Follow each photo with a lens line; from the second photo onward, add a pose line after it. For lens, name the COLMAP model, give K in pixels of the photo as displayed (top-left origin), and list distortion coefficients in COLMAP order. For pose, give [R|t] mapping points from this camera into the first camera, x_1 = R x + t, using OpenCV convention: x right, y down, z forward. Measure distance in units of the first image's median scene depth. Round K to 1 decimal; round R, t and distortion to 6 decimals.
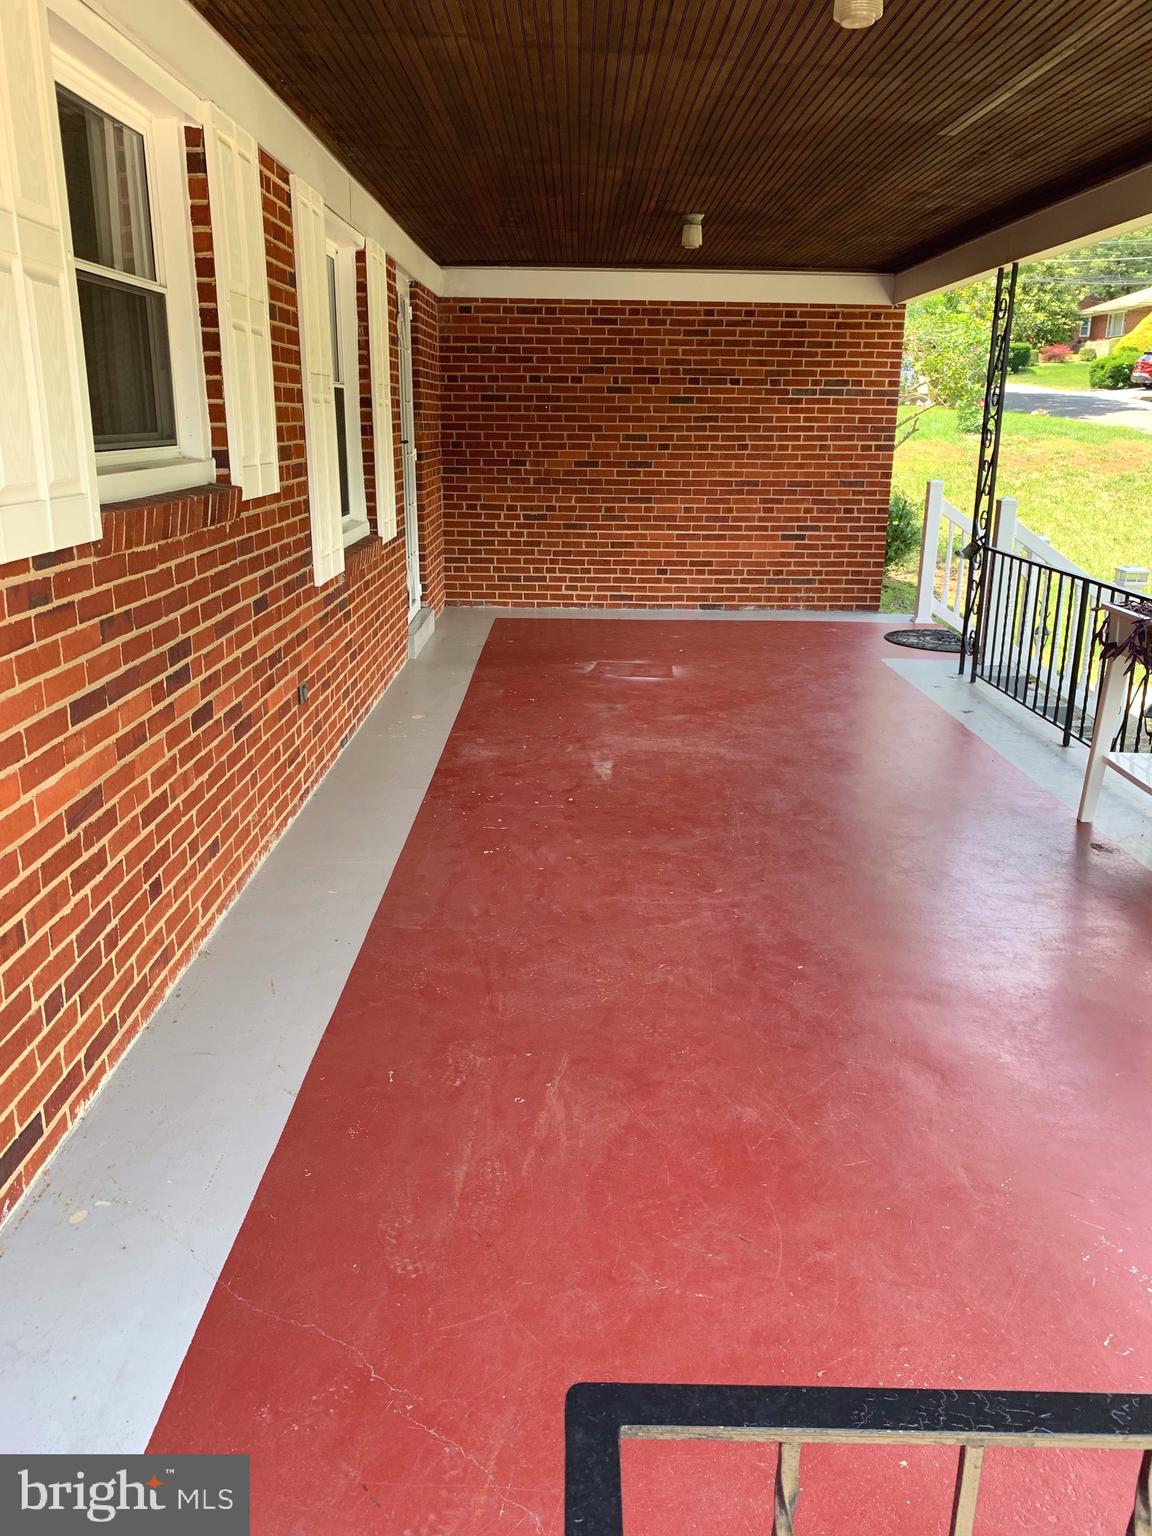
lens RADIAL K [[1172.4, 0, 569.1], [0, 1172.4, 762.7], [0, 0, 1]] dist [0.042975, -0.060299]
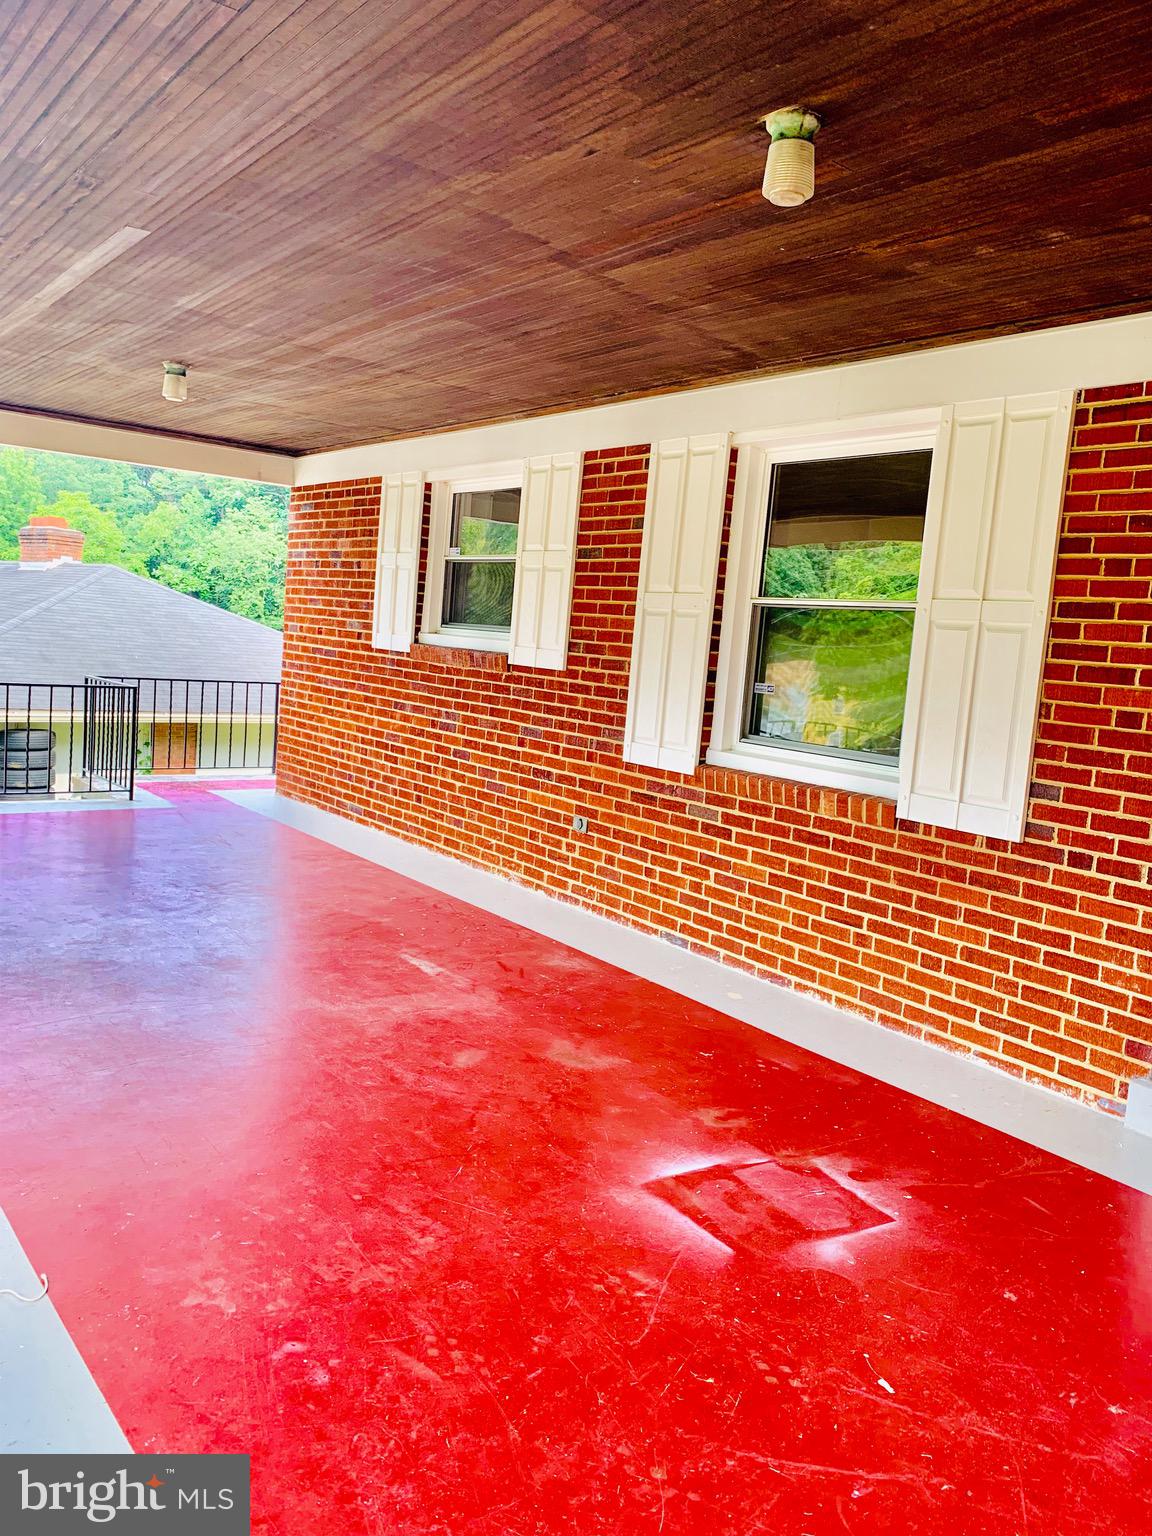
lens RADIAL K [[1172.4, 0, 569.1], [0, 1172.4, 762.7], [0, 0, 1]] dist [0.042975, -0.060299]
pose [[-0.793733, -0.004901, -0.608247, 0.516238], [-0.248395, 0.915401, 0.316767, -0.475444], [0.555238, 0.402514, -0.727801, 1.703701]]
